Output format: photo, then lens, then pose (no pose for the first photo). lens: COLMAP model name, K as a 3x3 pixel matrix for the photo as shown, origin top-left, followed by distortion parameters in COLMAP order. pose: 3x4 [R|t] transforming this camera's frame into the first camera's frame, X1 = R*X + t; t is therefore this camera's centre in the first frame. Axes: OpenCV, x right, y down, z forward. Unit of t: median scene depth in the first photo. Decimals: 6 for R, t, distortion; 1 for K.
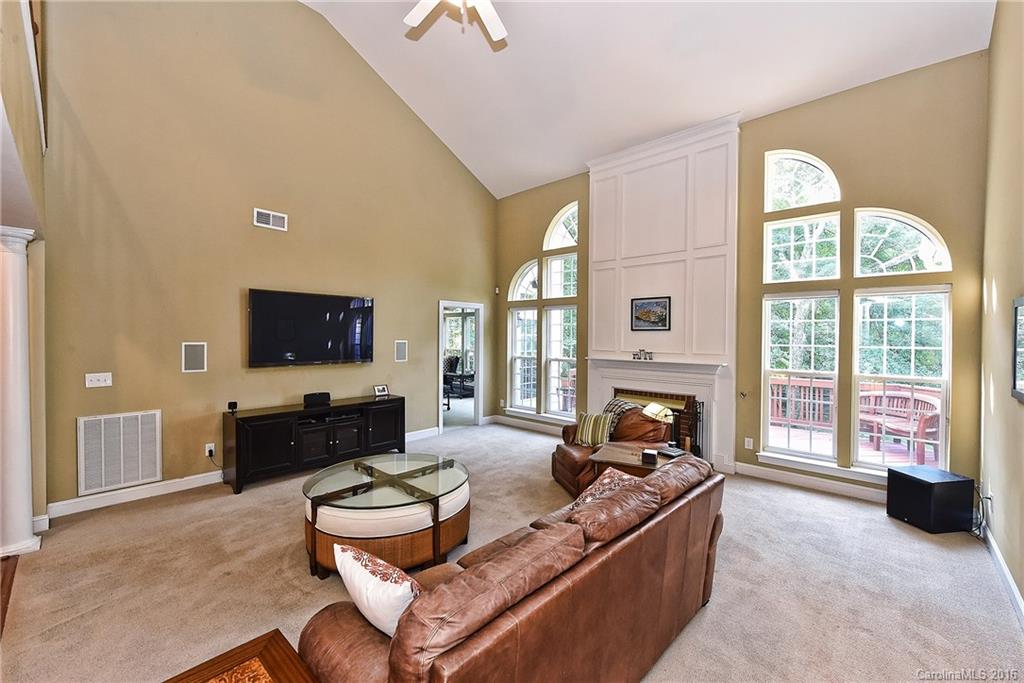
lens RADIAL K [[416.9, 0, 512.0], [0, 416.9, 341.5], [0, 0, 1]] dist [-0.000386, -0.000085]
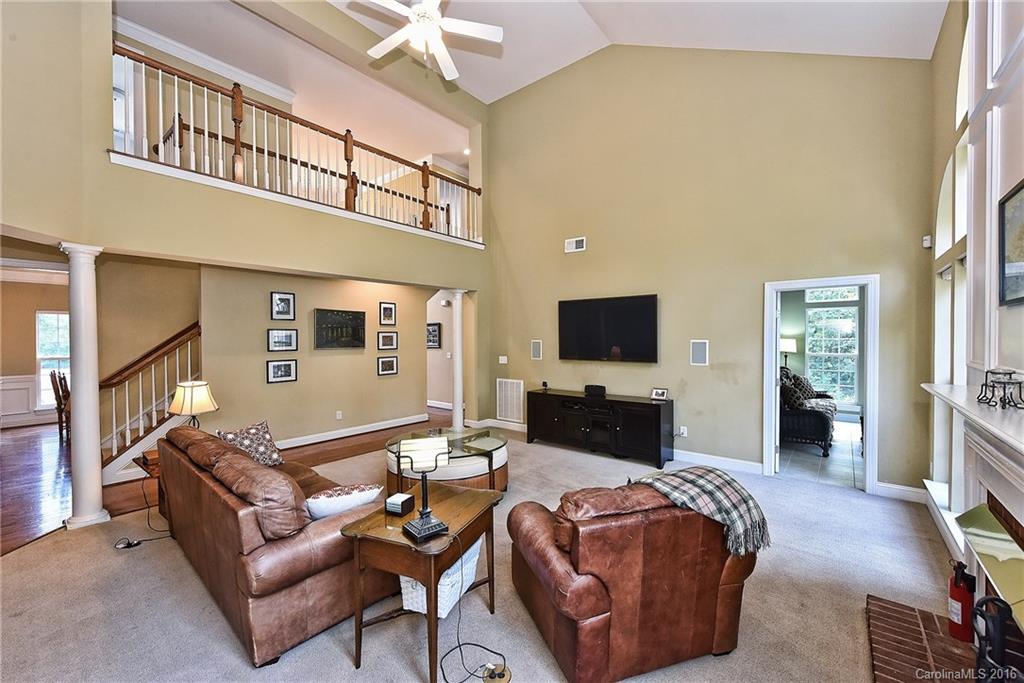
lens RADIAL K [[408.1, 0, 512.0], [0, 408.1, 341.5], [0, 0, 1]] dist [0.000301, 0.000012]
pose [[0.069476, 0.011681, -0.997515, 0.625444], [-0.005630, 0.999920, 0.011317, -0.006878], [0.997568, 0.004830, 0.069536, 0.695213]]
